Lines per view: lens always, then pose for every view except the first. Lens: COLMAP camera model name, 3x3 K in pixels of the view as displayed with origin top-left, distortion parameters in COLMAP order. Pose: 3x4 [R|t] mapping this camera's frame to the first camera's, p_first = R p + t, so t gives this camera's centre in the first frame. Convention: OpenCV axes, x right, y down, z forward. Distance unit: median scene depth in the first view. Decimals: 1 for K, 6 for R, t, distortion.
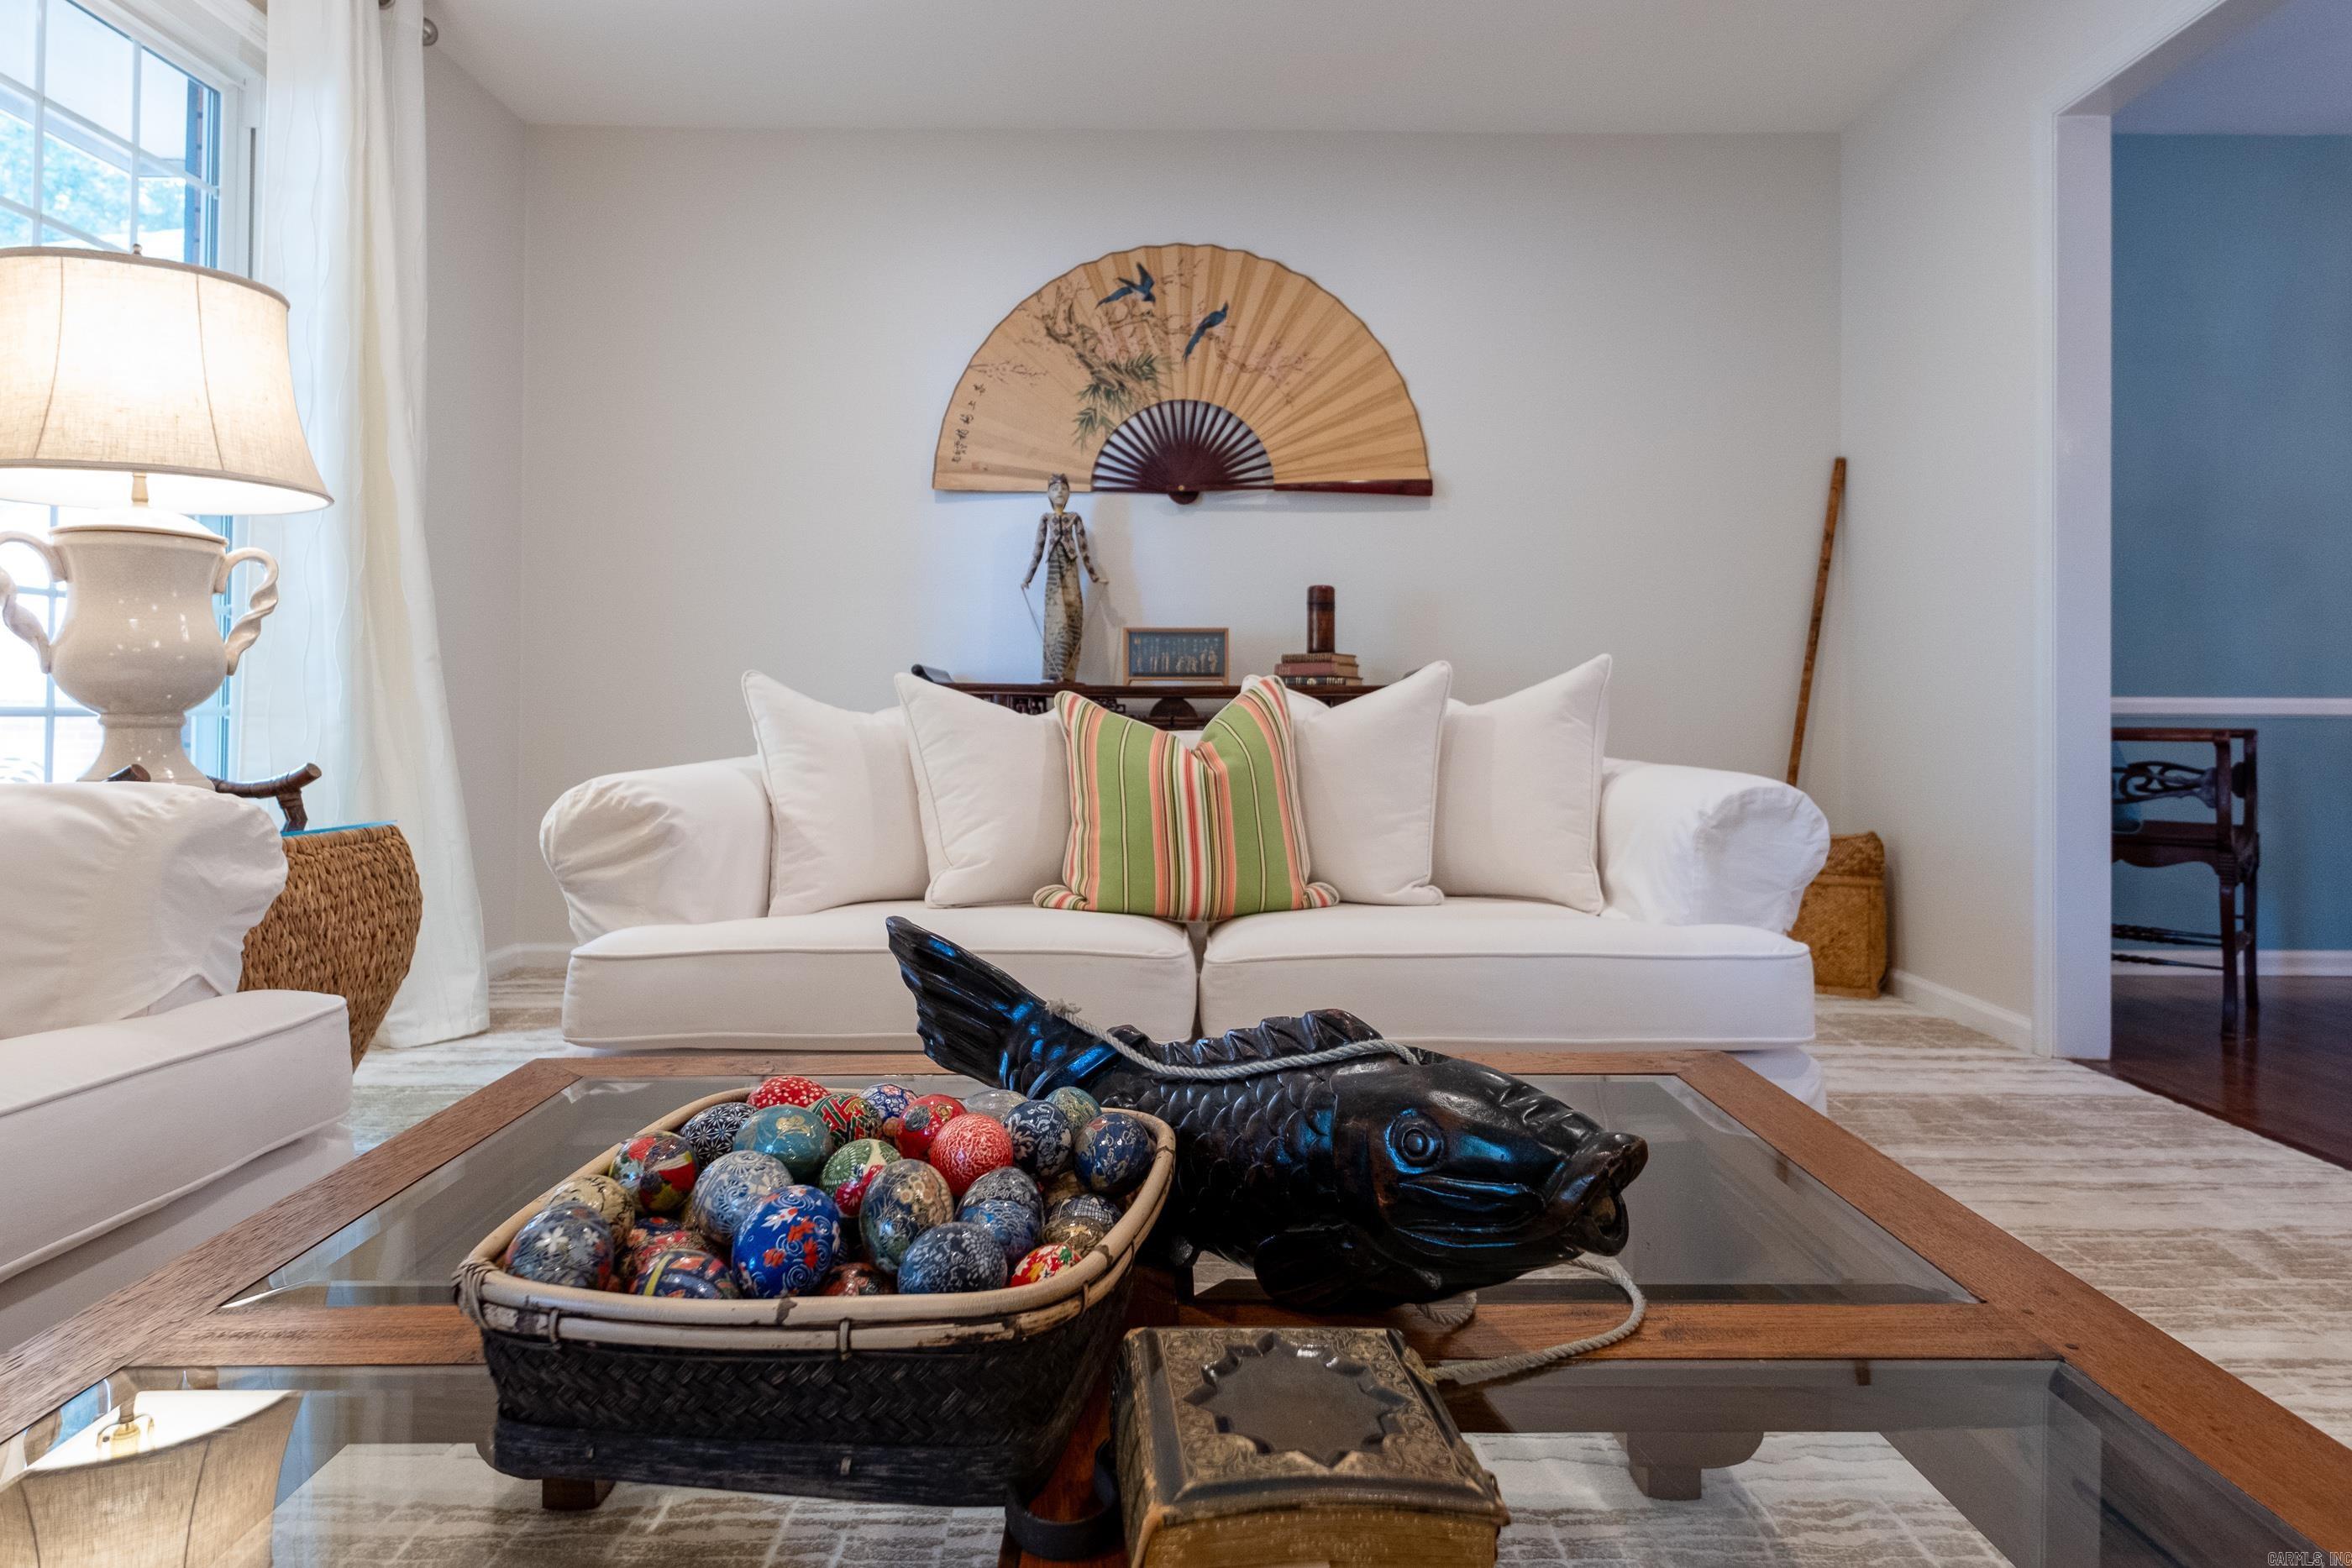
lens RADIAL K [[1042.2, 0, 1211.5], [0, 1042.2, 752.5], [0, 0, 1]] dist [0.004210, -0.001893]
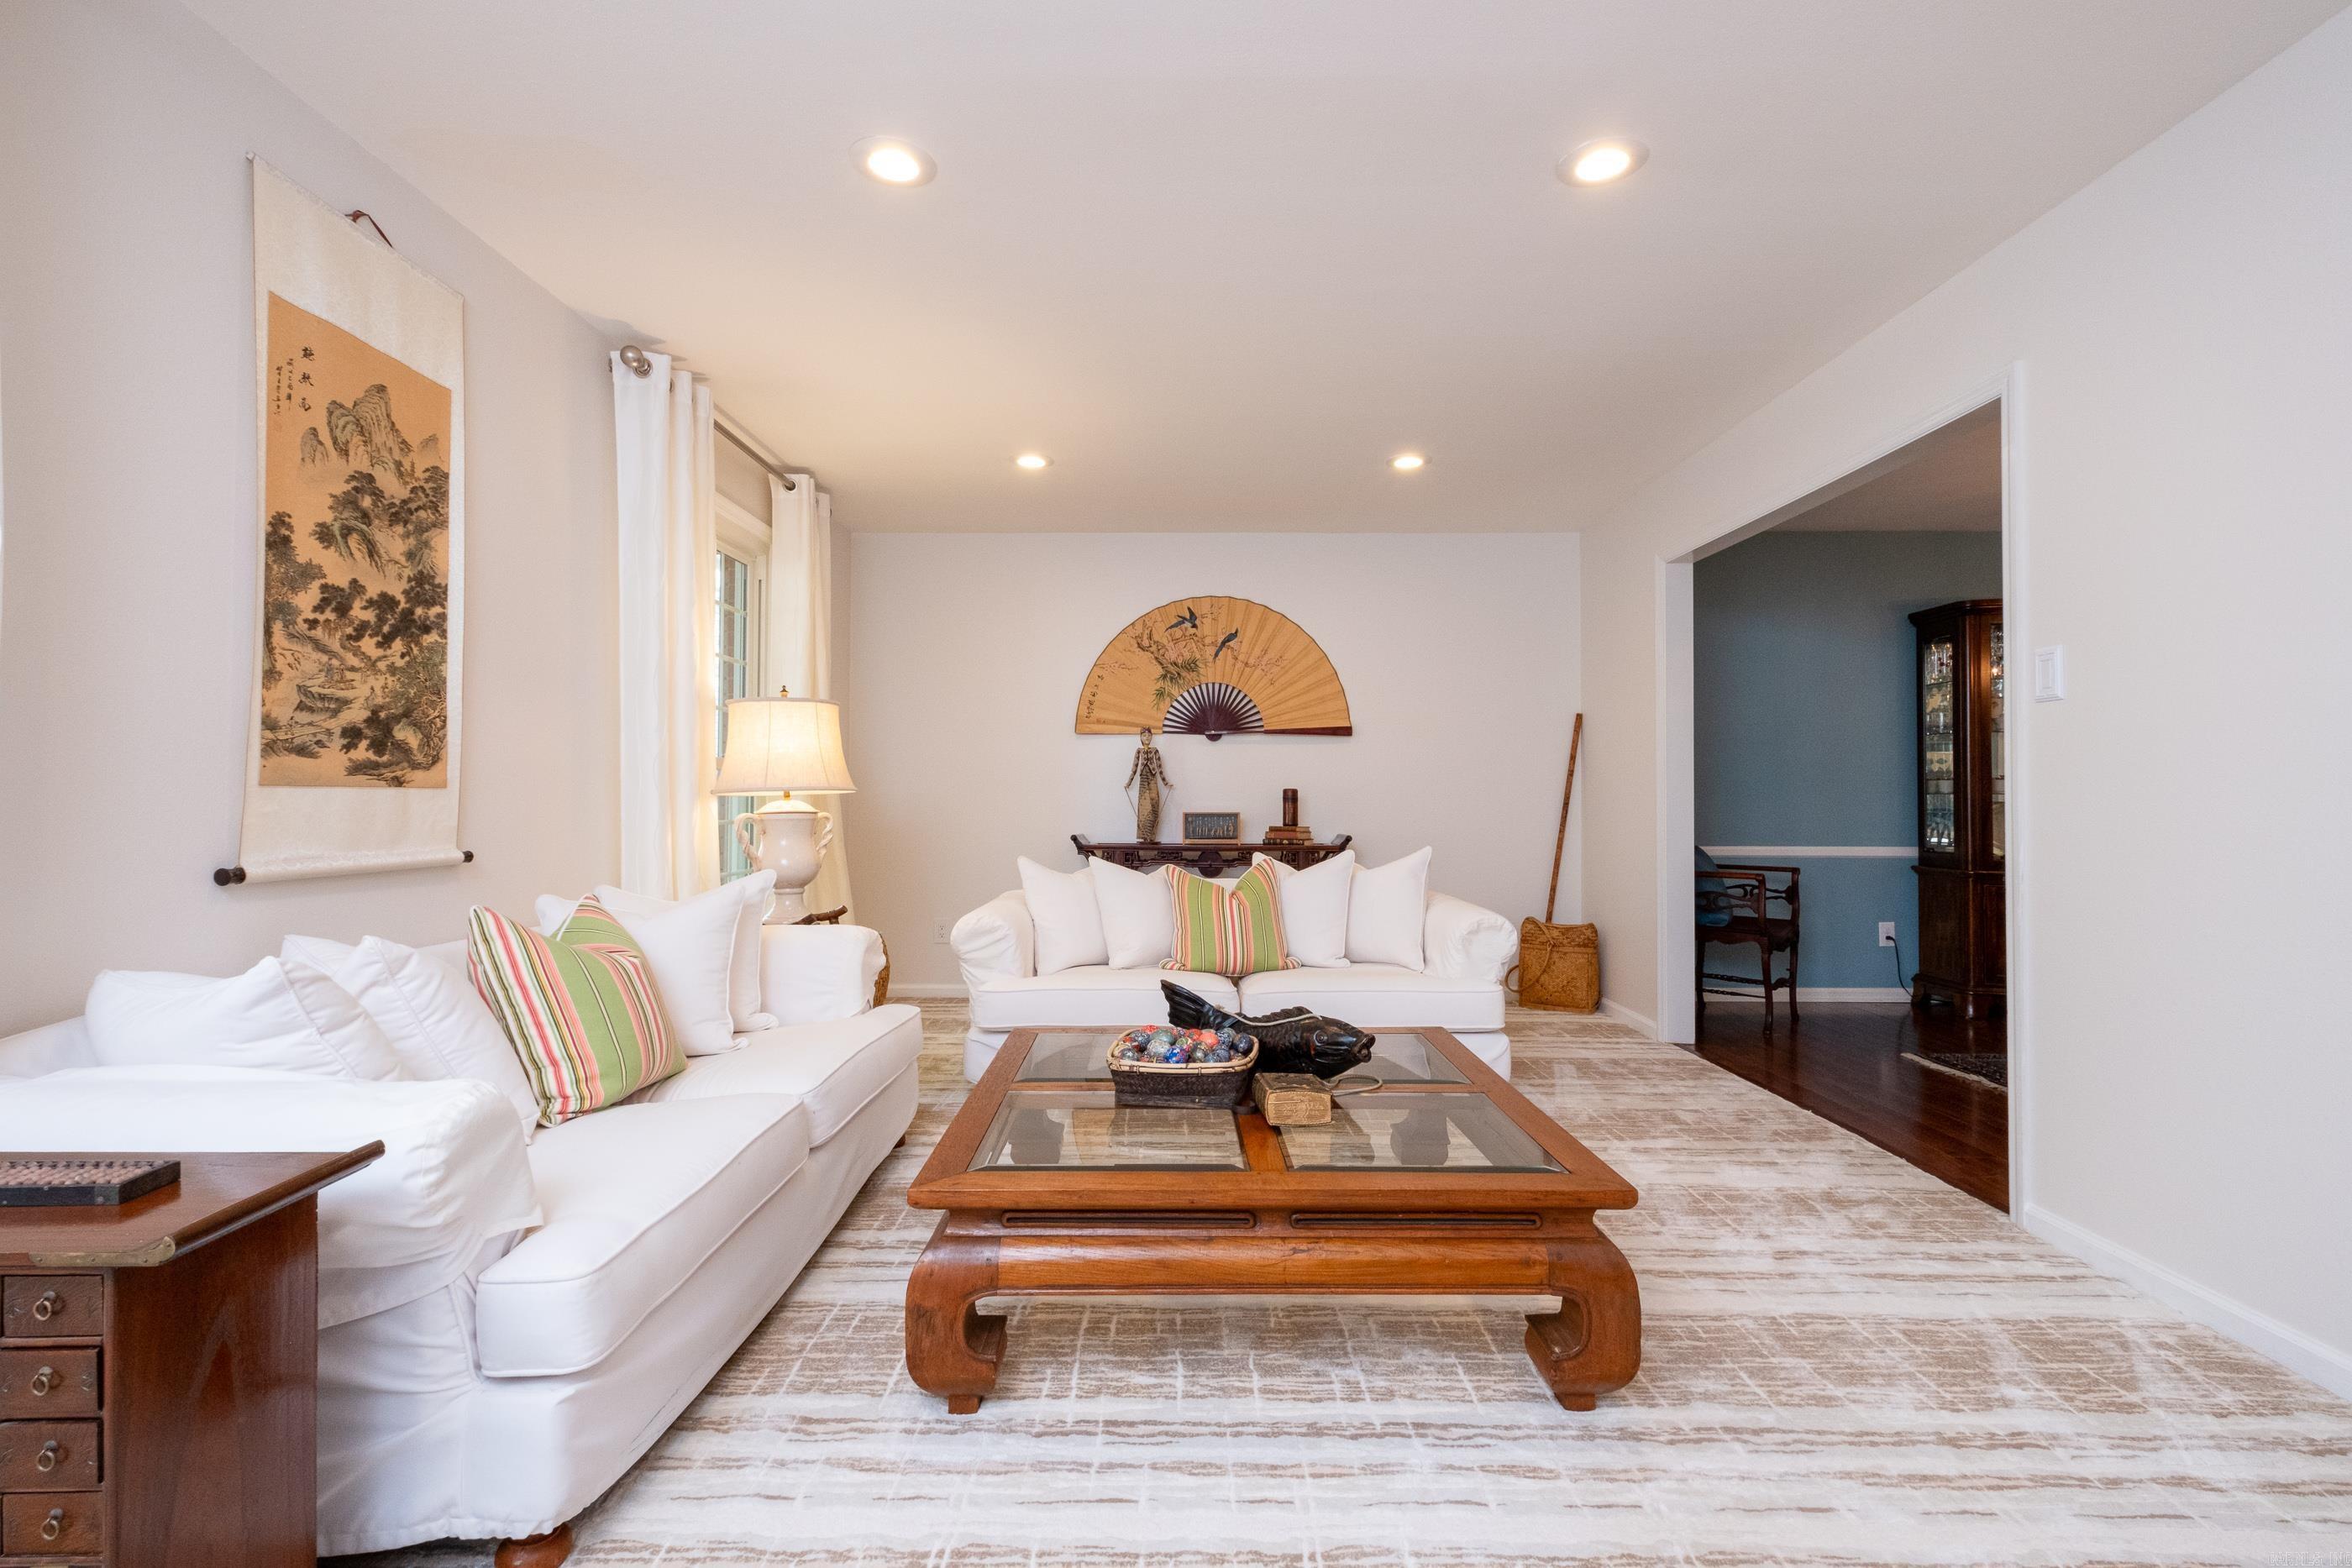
lens RADIAL K [[1042.2, 0, 1166.2], [0, 1042.2, 788.4], [0, 0, 1]] dist [0.004210, -0.001893]
pose [[0.999988, -0.002212, -0.004331, -0.104074], [0.002215, 0.999997, 0.000676, -0.161300], [0.004330, -0.000685, 0.999990, -0.822966]]
